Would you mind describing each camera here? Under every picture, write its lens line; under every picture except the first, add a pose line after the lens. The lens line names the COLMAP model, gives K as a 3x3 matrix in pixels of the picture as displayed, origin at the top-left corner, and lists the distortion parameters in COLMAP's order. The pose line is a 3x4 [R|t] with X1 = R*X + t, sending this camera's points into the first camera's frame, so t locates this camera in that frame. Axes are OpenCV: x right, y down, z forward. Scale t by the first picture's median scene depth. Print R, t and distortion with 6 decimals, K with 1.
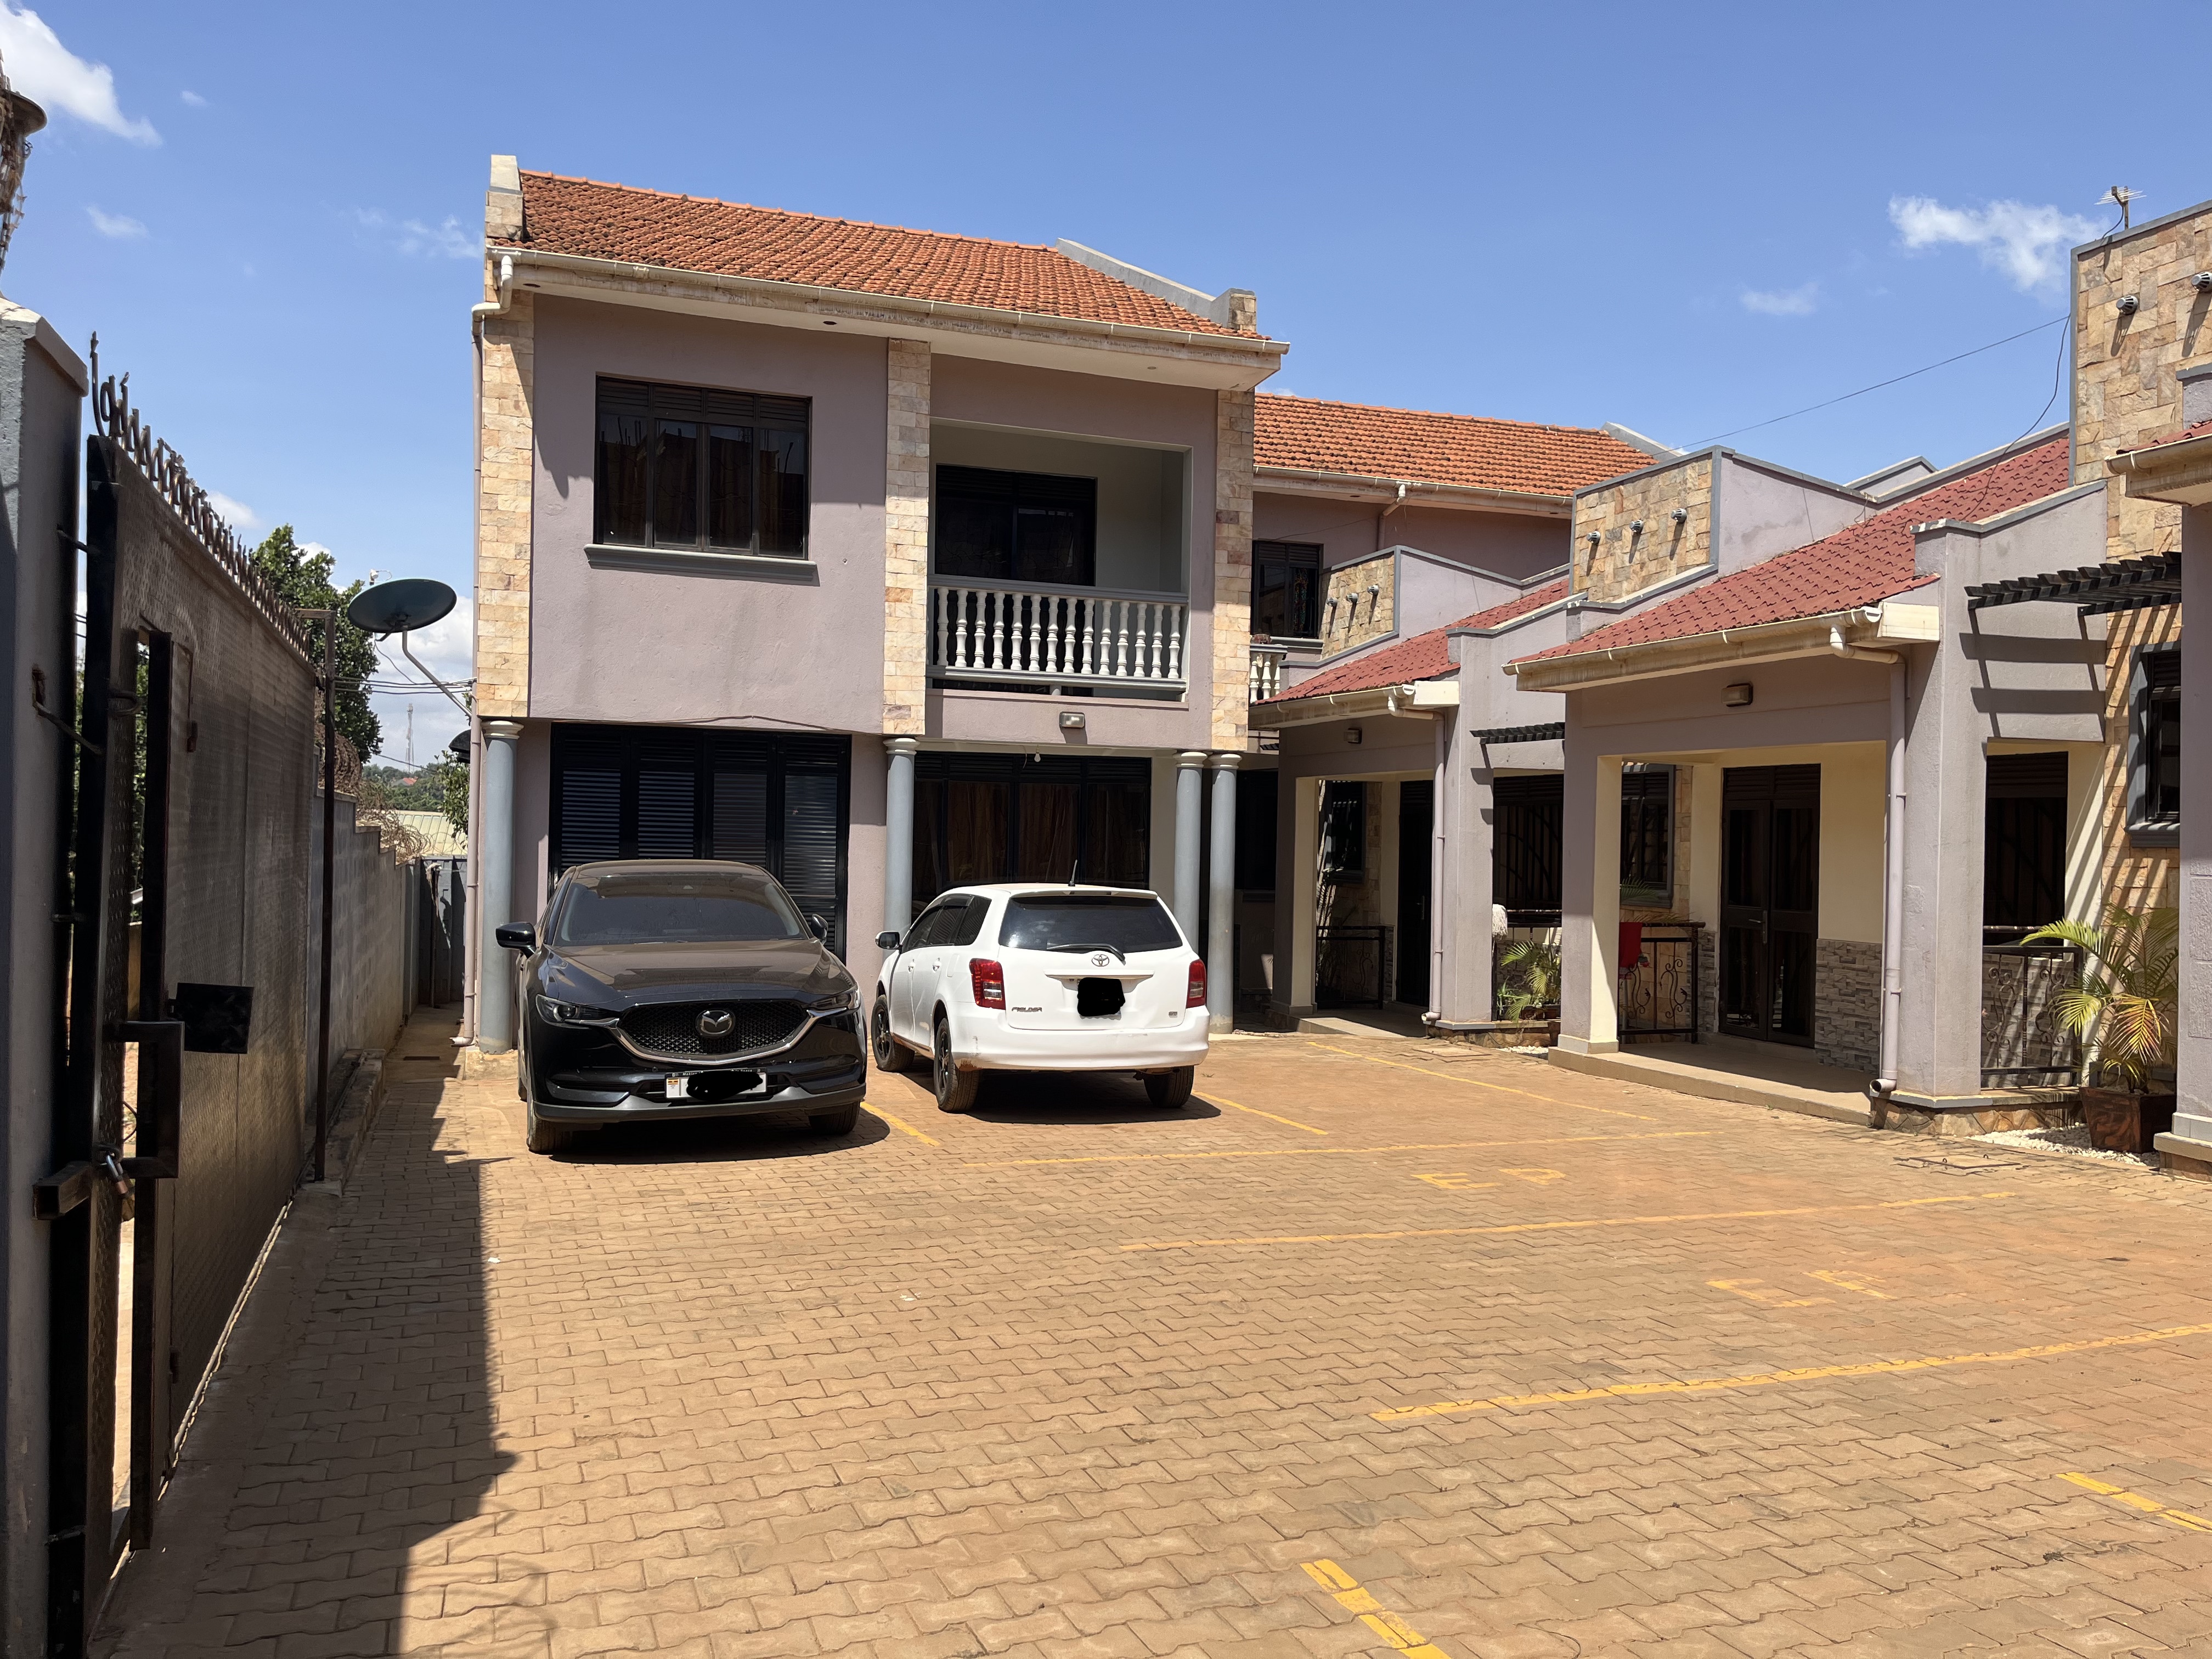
lens RADIAL K [[1654.9, 0, 1104.4], [0, 1654.9, 841.3], [0, 0, 1]] dist [0.077968, -0.112057]
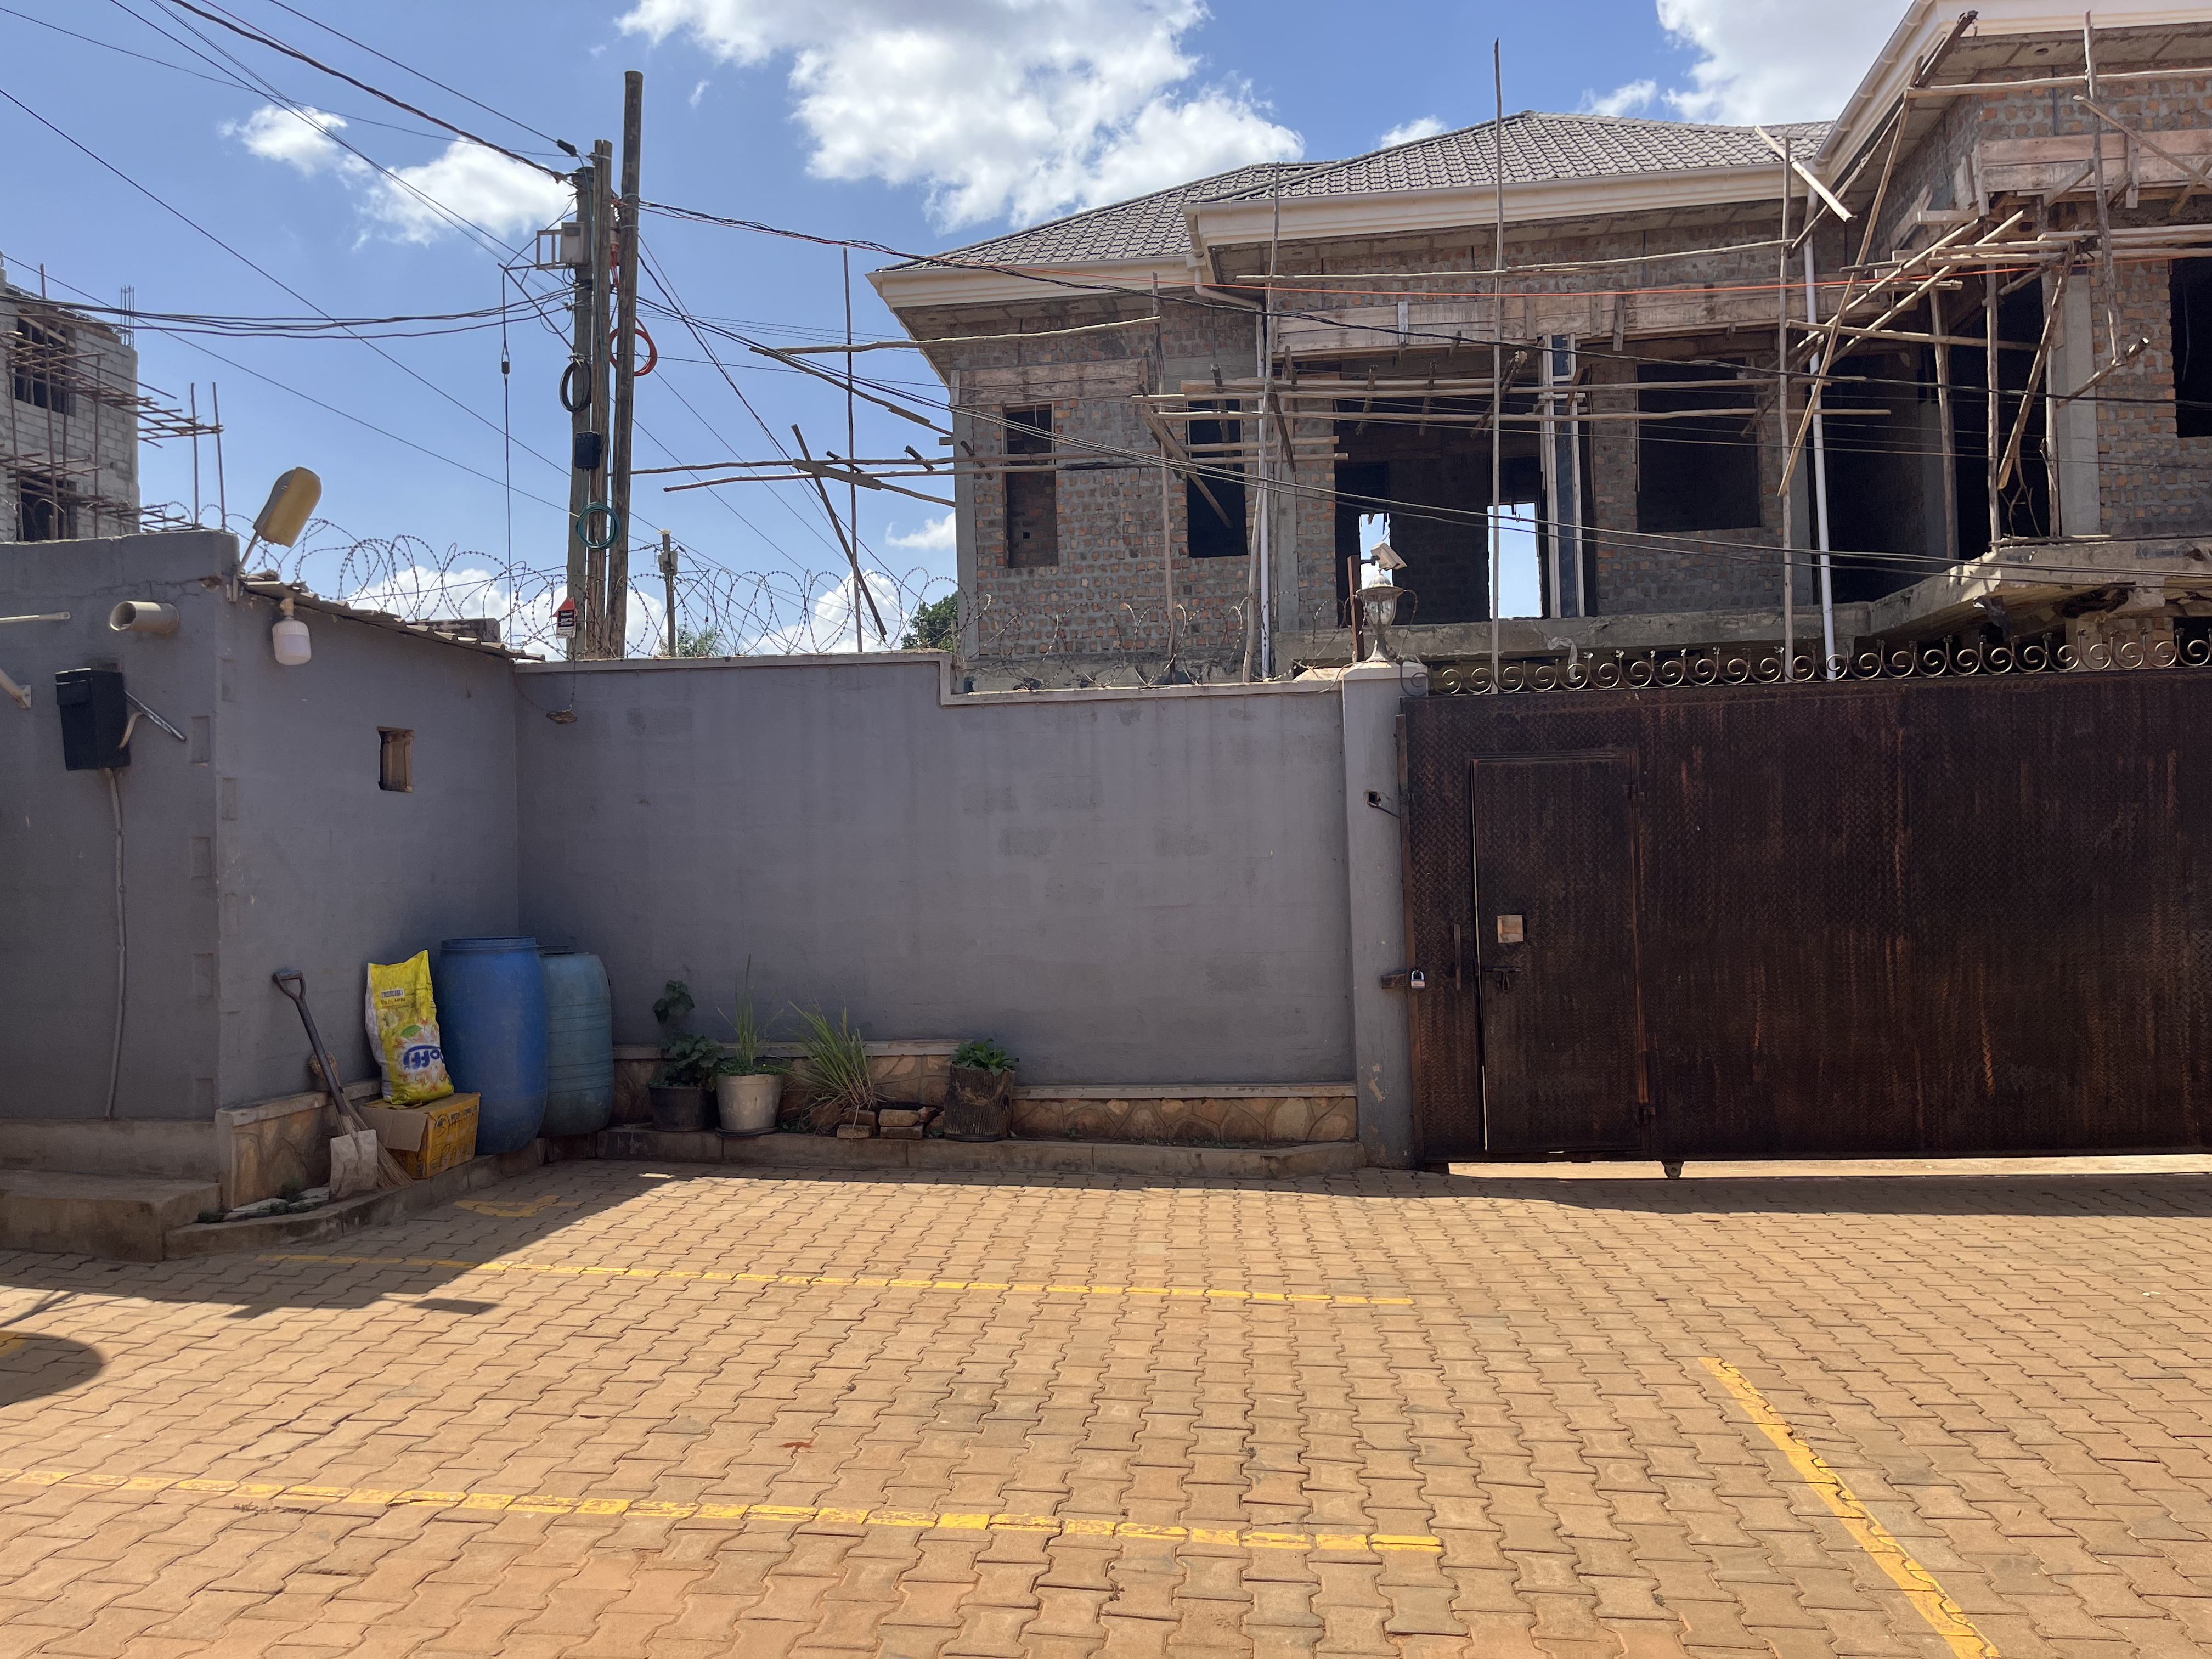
lens RADIAL K [[1720.5, 0, 1109.4], [0, 1720.5, 880.1], [0, 0, 1]] dist [0.037612, -0.099511]
pose [[-0.468231, -0.007907, -0.883571, 0.479149], [0.017269, 0.999687, -0.018098, 0.021047], [0.883437, -0.023732, -0.467948, 0.430918]]
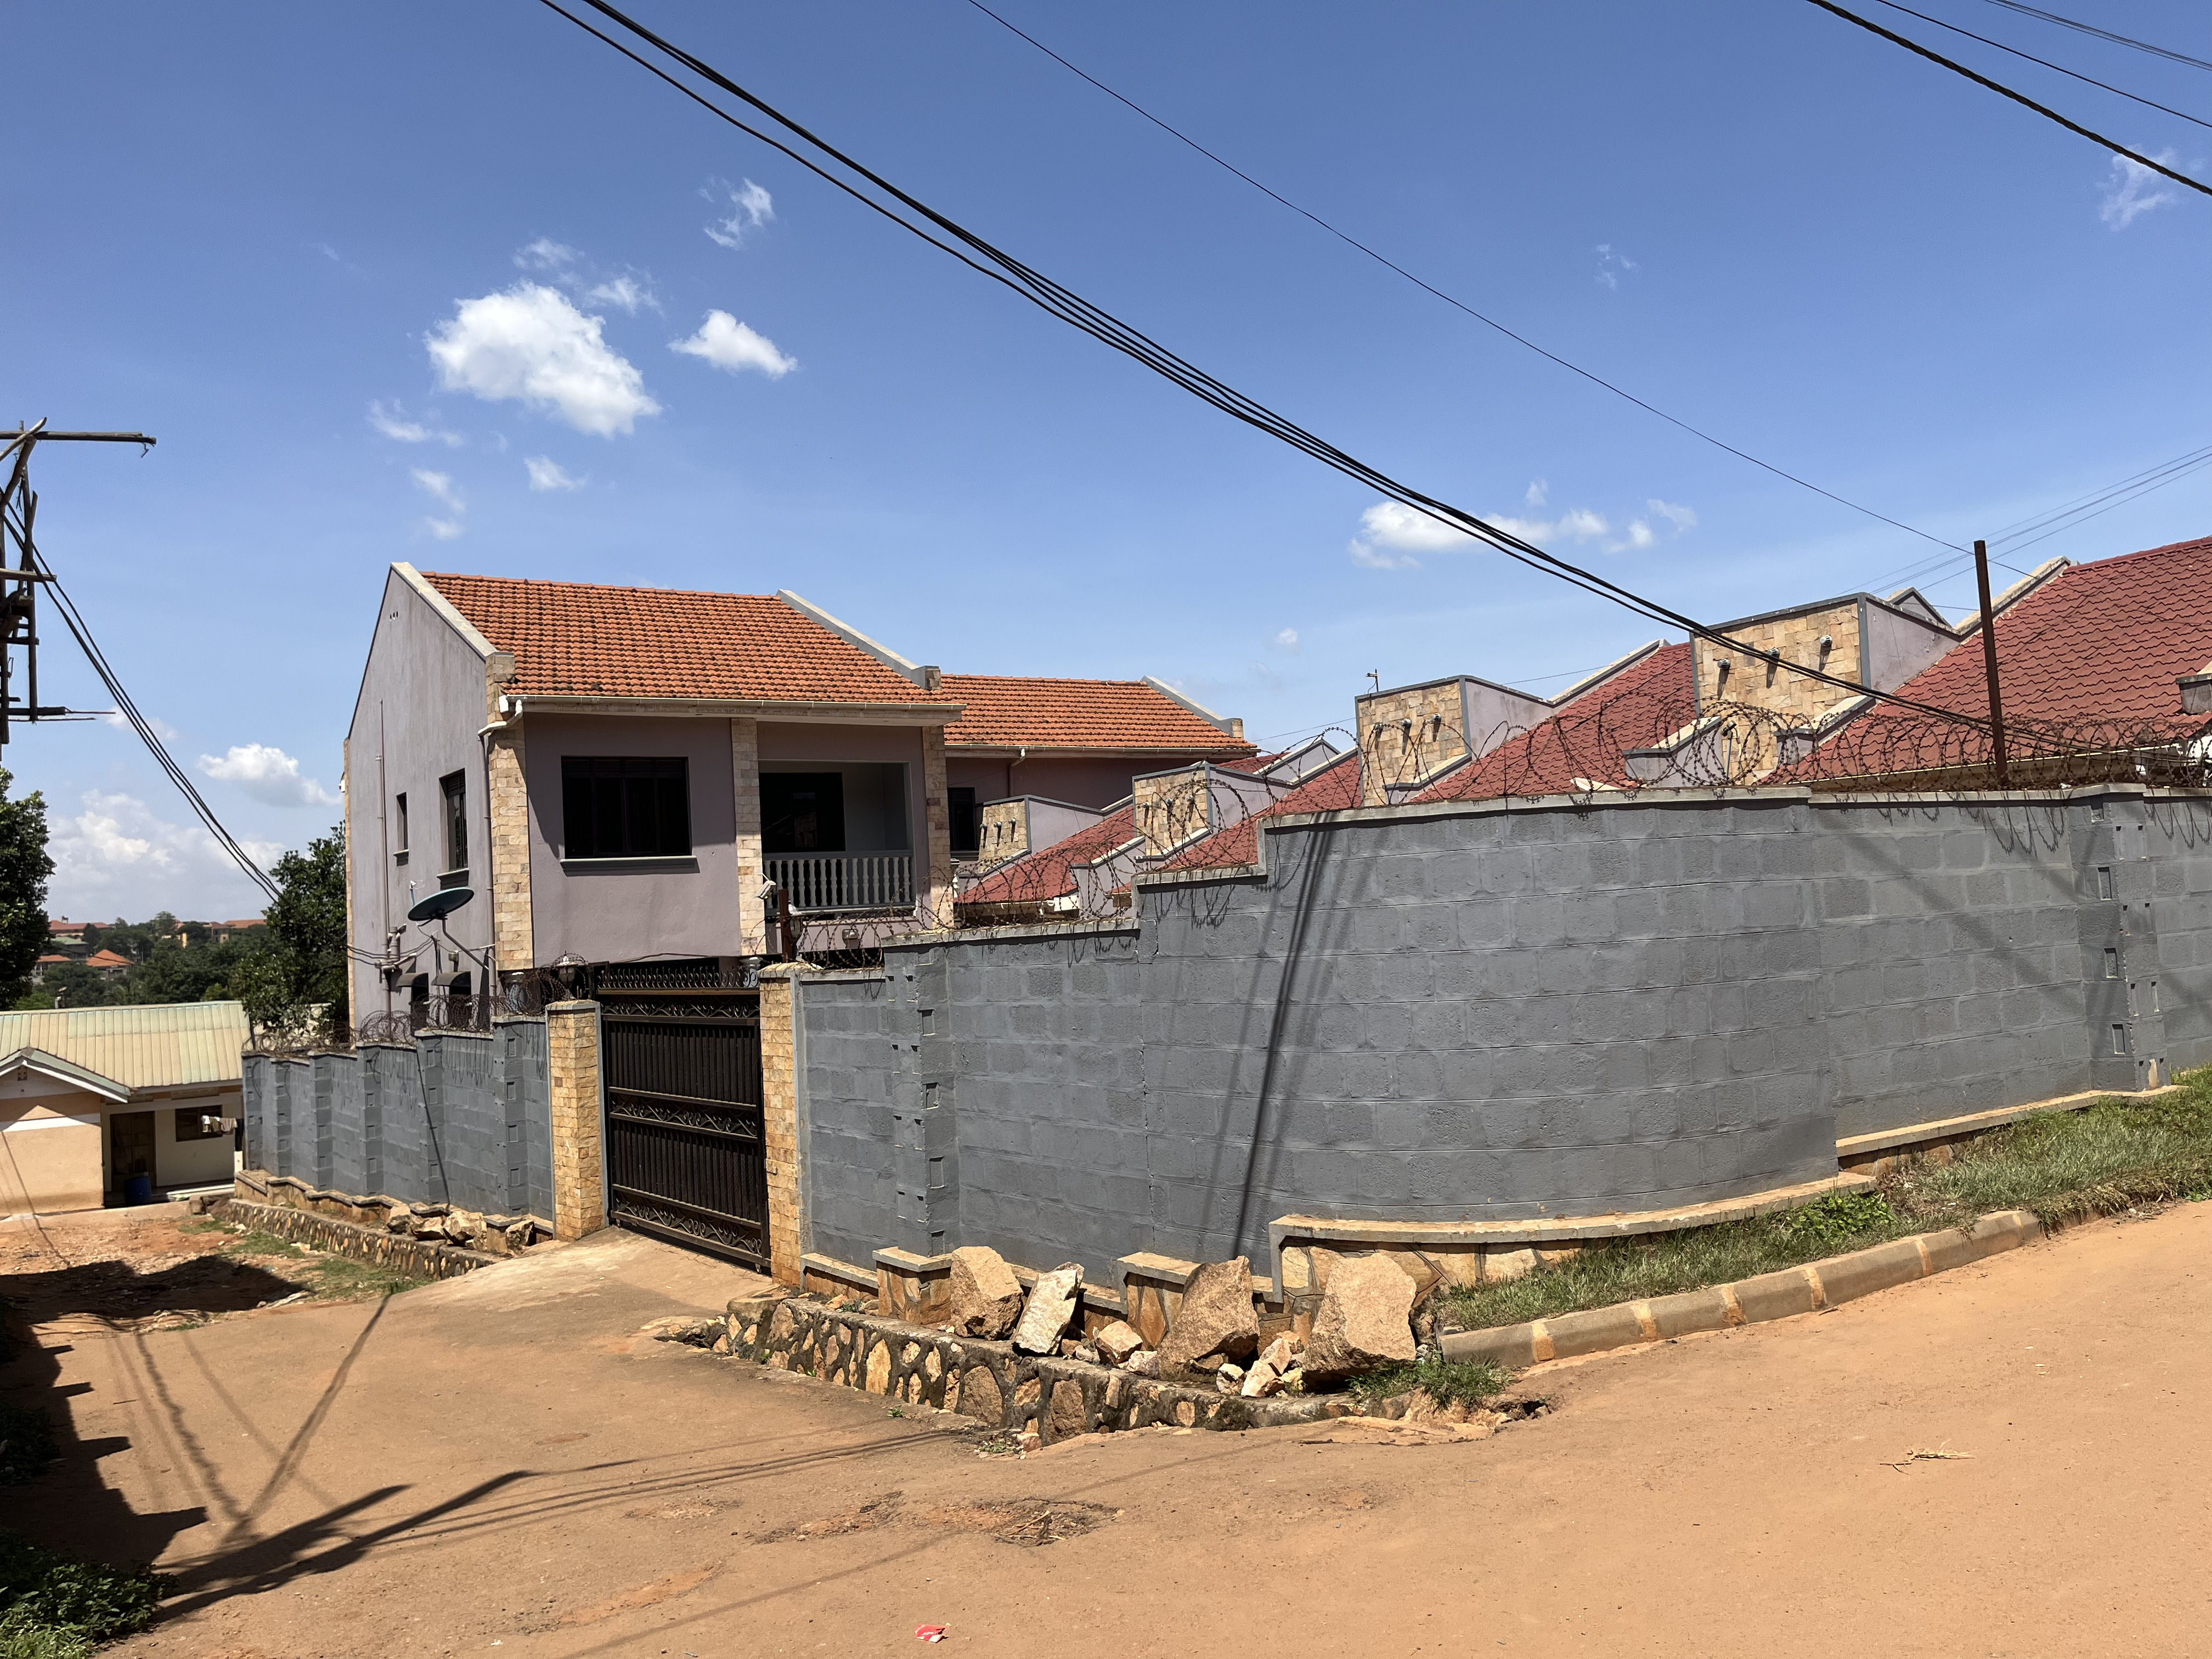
lens RADIAL K [[1658.7, 0, 1113.6], [0, 1658.7, 826.4], [0, 0, 1]] dist [0.079267, -0.098650]
pose [[0.963629, -0.059951, 0.260433, -0.231834], [0.075857, 0.995790, -0.051450, -0.091934], [-0.256253, 0.069334, 0.964120, -0.797649]]
